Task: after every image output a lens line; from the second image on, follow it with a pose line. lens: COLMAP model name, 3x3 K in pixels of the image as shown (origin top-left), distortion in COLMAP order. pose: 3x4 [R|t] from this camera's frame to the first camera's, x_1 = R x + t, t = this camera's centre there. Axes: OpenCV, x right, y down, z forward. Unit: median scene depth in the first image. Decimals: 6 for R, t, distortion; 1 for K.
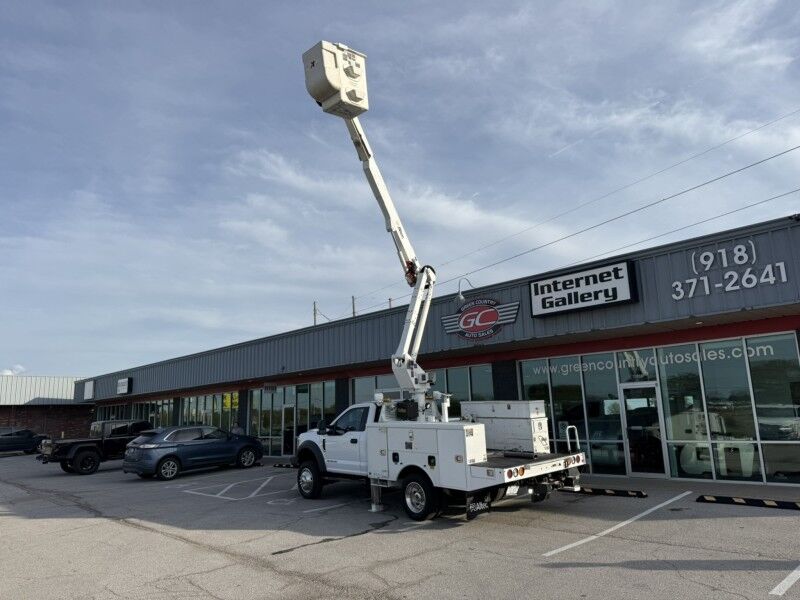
lens RADIAL K [[558.8, 0, 387.9], [0, 558.8, 273.7], [0, 0, 1]] dist [0.046350, -0.104539]
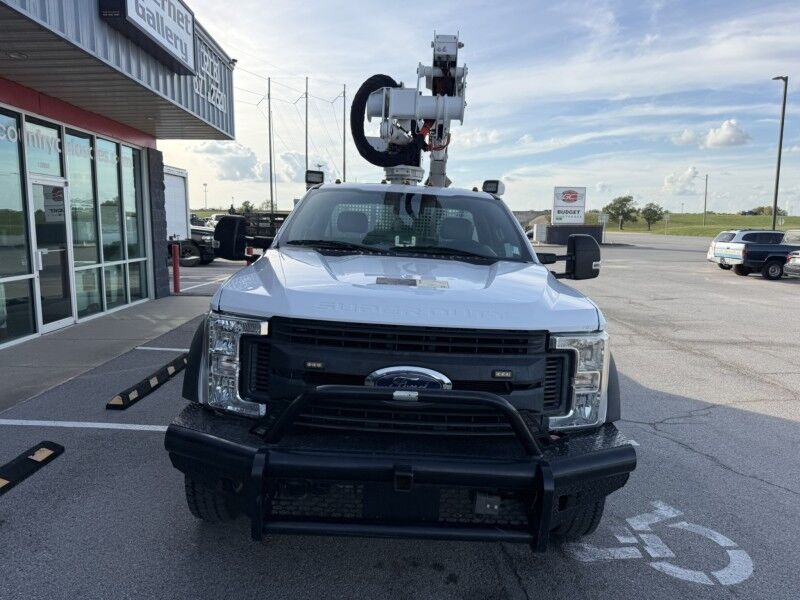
lens RADIAL K [[560.0, 0, 393.7], [0, 560.0, 313.7], [0, 0, 1]] dist [-0.001838, -0.004302]
pose [[-0.752972, -0.086997, 0.652276, -0.248156], [-0.160071, 0.985664, -0.053321, 0.338321], [-0.638287, -0.144560, -0.756104, 1.299800]]
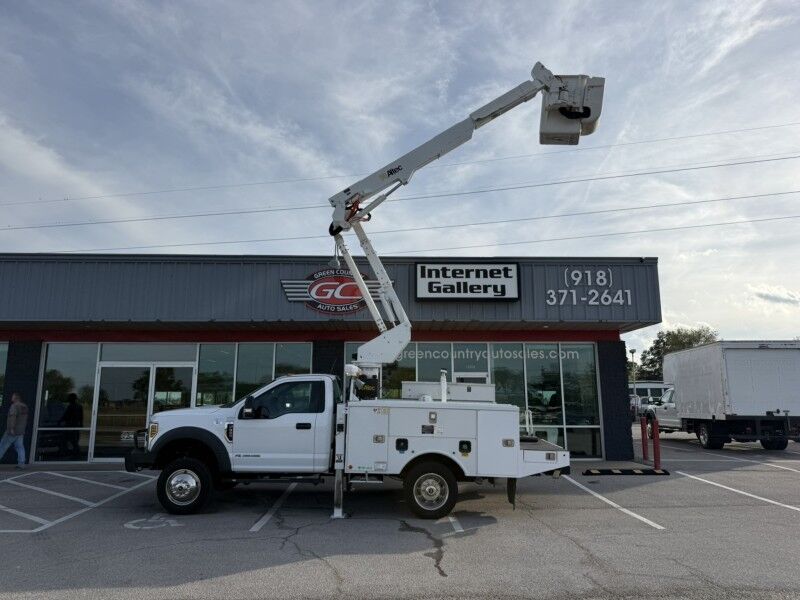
lens RADIAL K [[553.9, 0, 399.2], [0, 553.9, 292.2], [0, 0, 1]] dist [0.052156, -0.000840]
pose [[0.657397, 0.171884, 0.733679, -0.515417], [-0.200807, 0.978390, -0.049285, 0.132233], [-0.726296, -0.114927, 0.677706, 0.416904]]
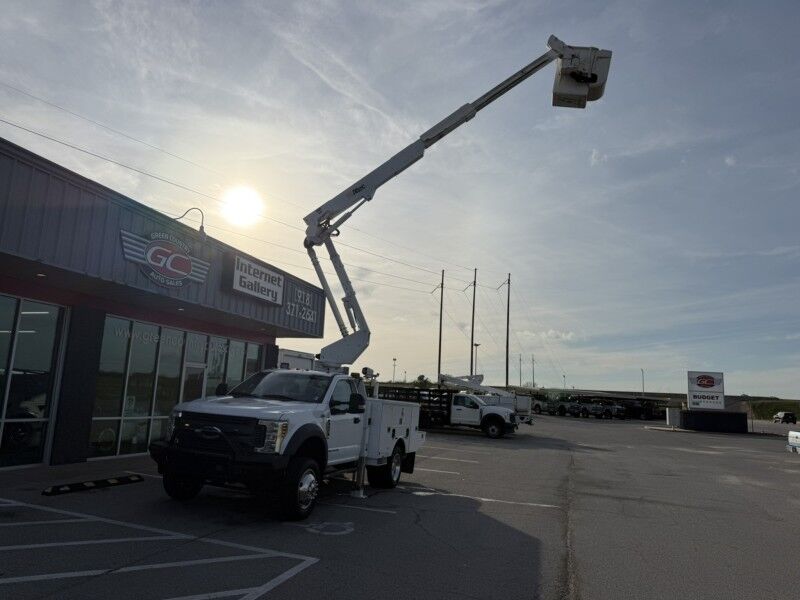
lens RADIAL K [[570.8, 0, 404.0], [0, 570.8, 291.3], [0, 0, 1]] dist [0.221410, -0.315549]
pose [[-0.517930, 0.159670, 0.840390, -0.807461], [-0.245068, 0.913550, -0.324605, 0.366249], [-0.819567, -0.374075, -0.434025, 1.320318]]
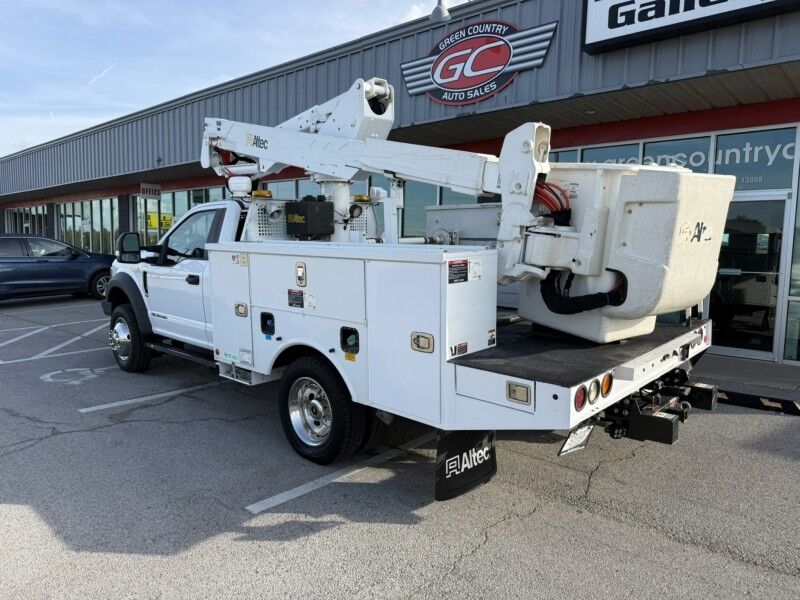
lens RADIAL K [[579.8, 0, 400.0], [0, 579.8, 300.0], [0, 0, 1]] dist [0.046932, -0.057126]
pose [[0.995042, 0.027891, 0.095465, 0.059474], [-0.058476, 0.940501, 0.334721, 0.136592], [-0.080449, -0.338644, 0.937469, 0.503388]]
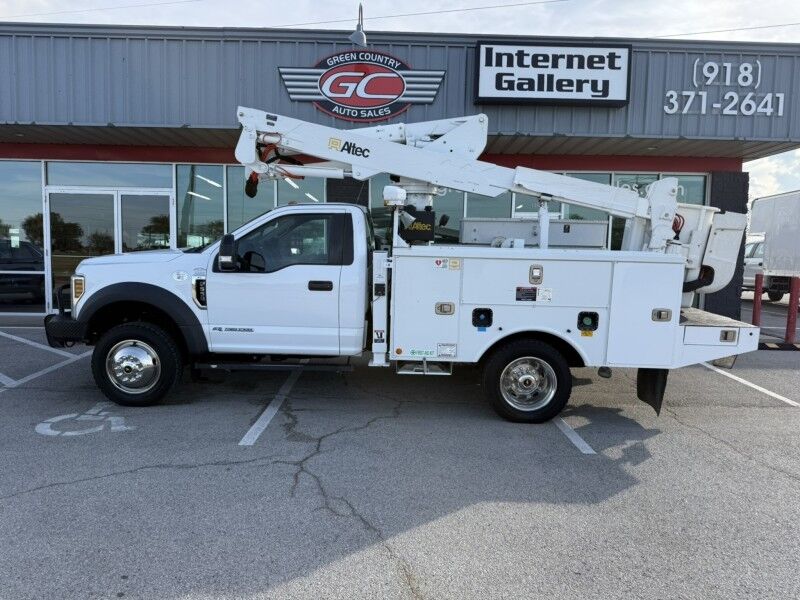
lens RADIAL K [[562.5, 0, 412.5], [0, 562.5, 307.3], [0, 0, 1]] dist [0.033347, -0.057456]
pose [[0.655407, -0.043891, 0.753999, -0.335594], [-0.218024, 0.944816, 0.244515, 0.180384], [-0.723123, -0.324647, 0.609670, 0.635338]]
